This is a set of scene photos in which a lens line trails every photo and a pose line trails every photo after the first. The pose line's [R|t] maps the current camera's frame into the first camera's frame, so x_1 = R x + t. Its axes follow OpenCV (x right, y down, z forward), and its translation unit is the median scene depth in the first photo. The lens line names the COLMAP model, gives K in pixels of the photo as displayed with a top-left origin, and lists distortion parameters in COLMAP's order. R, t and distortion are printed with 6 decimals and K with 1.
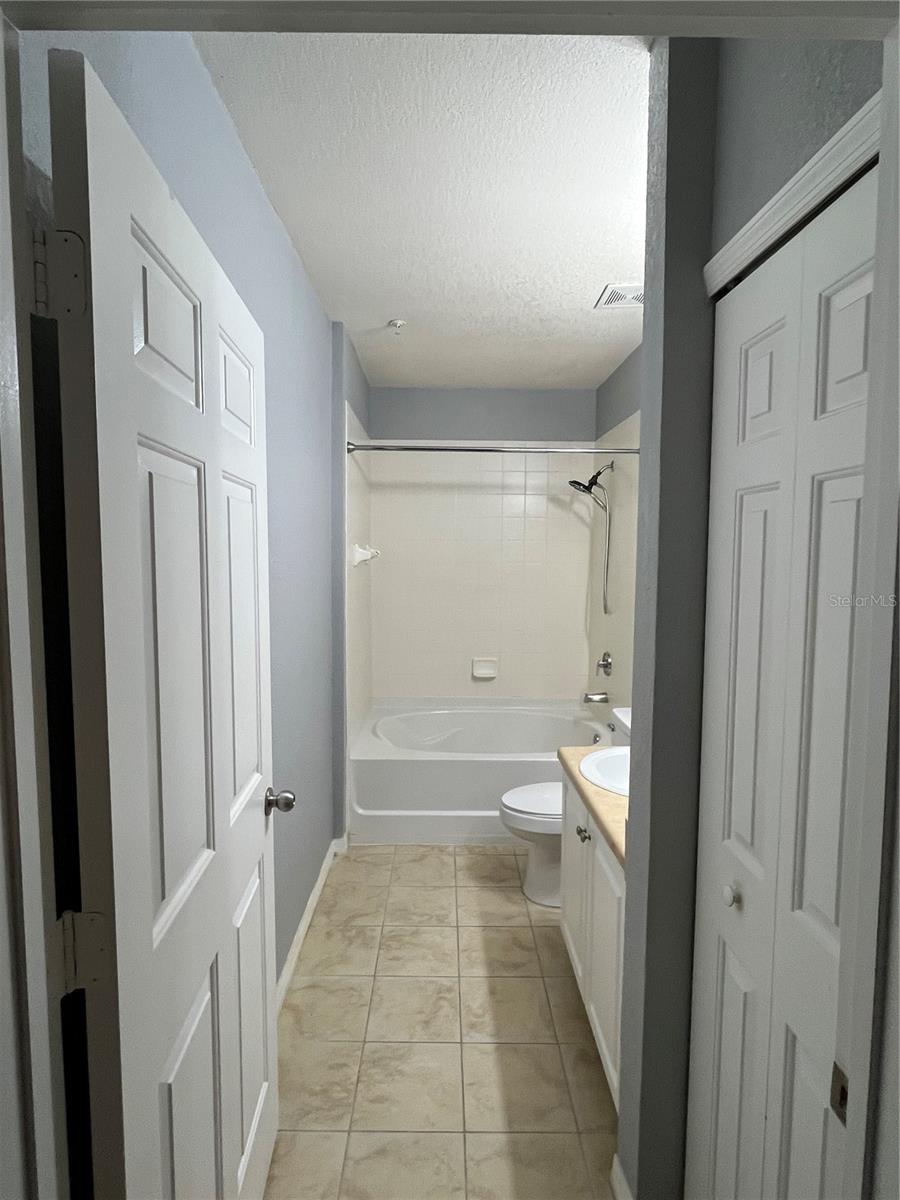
lens RADIAL K [[629.7, 0, 456.4], [0, 629.7, 589.2], [0, 0, 1]] dist [-0.002670, -0.000534]
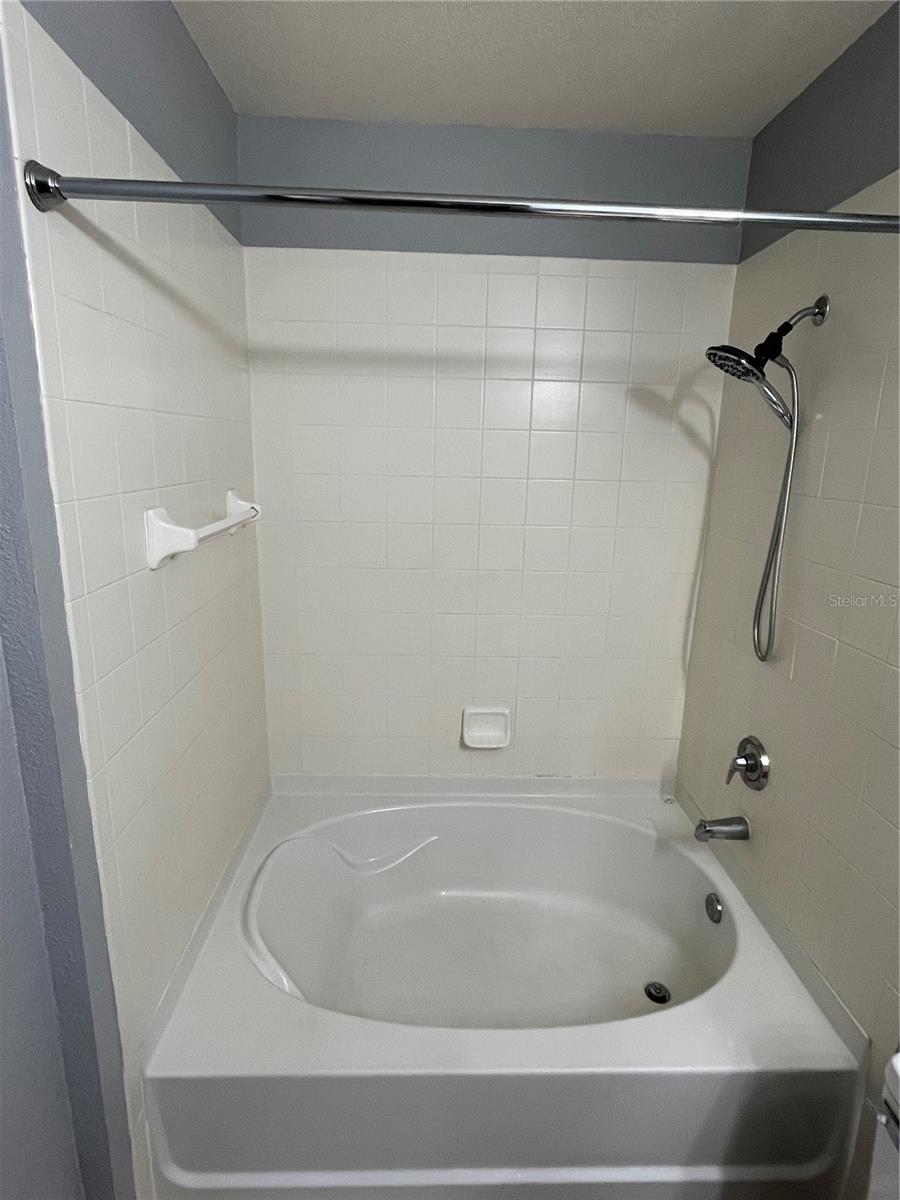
lens RADIAL K [[629.7, 0, 453.6], [0, 629.7, 594.1], [0, 0, 1]] dist [-0.002670, -0.000534]
pose [[0.999784, 0.014234, 0.015152, 0.011241], [-0.016574, 0.985713, 0.167616, -0.092829], [-0.012549, -0.167831, 0.985736, 0.667264]]
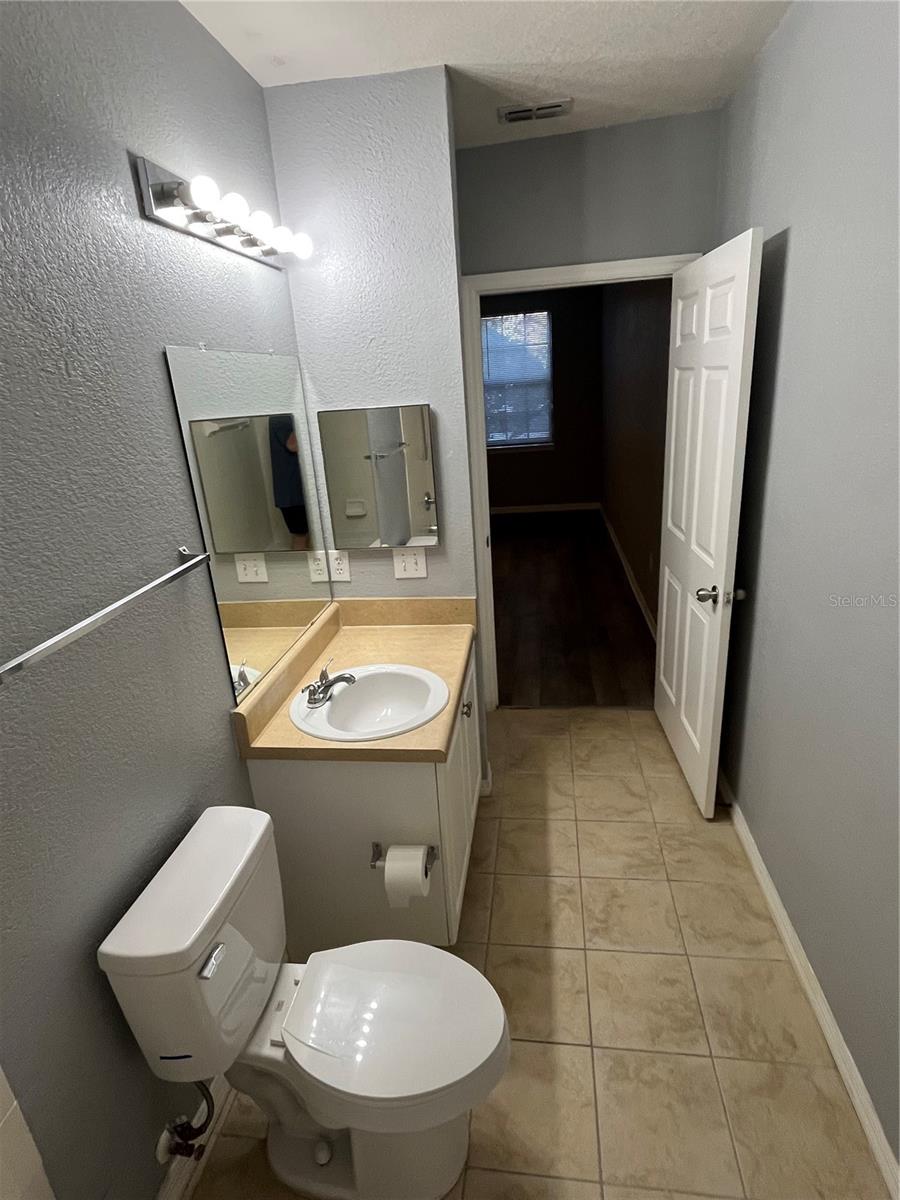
lens RADIAL K [[629.7, 0, 452.5], [0, 629.7, 604.6], [0, 0, 1]] dist [-0.002670, -0.000534]
pose [[-0.985338, 0.014703, 0.169978, 0.020787], [0.081172, 0.916698, 0.391249, -0.118643], [-0.150066, 0.399310, -0.904451, 1.124996]]
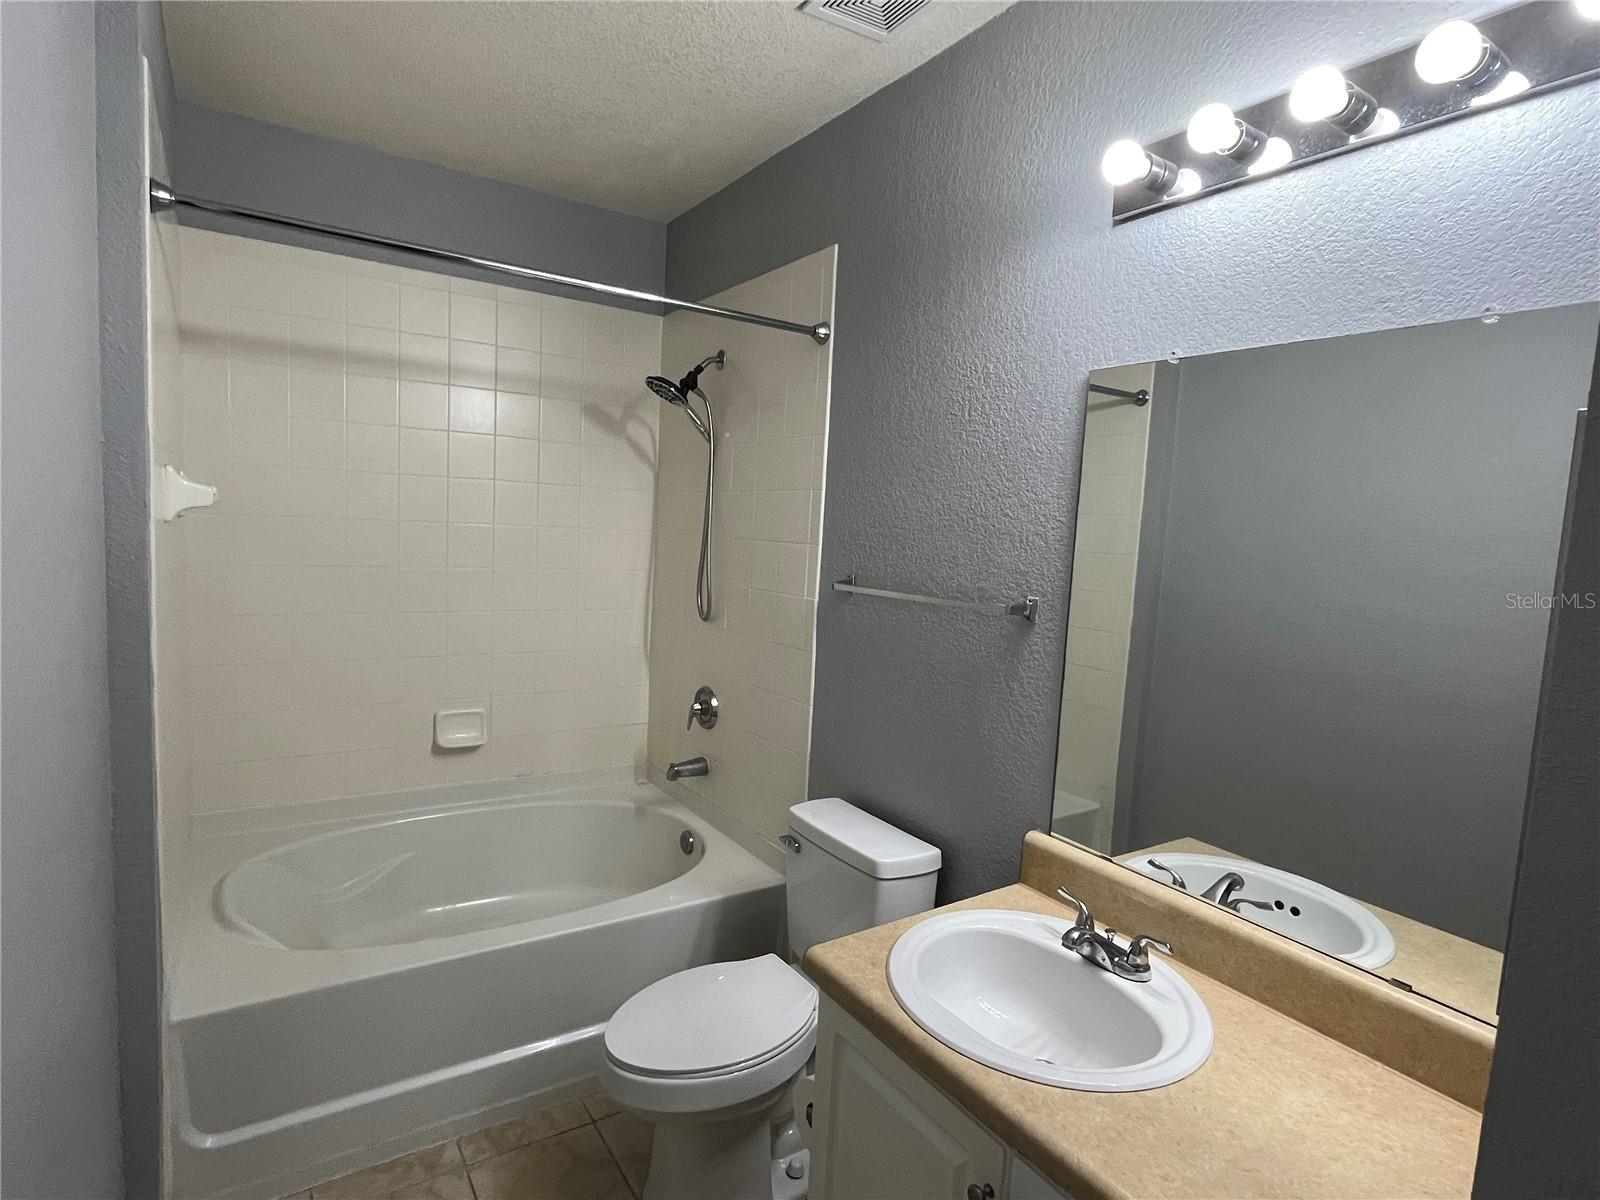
lens RADIAL K [[839.6, 0, 796.1], [0, 839.6, 599.7], [0, 0, 1]] dist [-0.002670, -0.000534]
pose [[0.847006, -0.014881, 0.531375, -0.113247], [-0.009276, 0.999042, 0.042764, -0.015539], [-0.531502, -0.041150, 0.846057, 0.369562]]
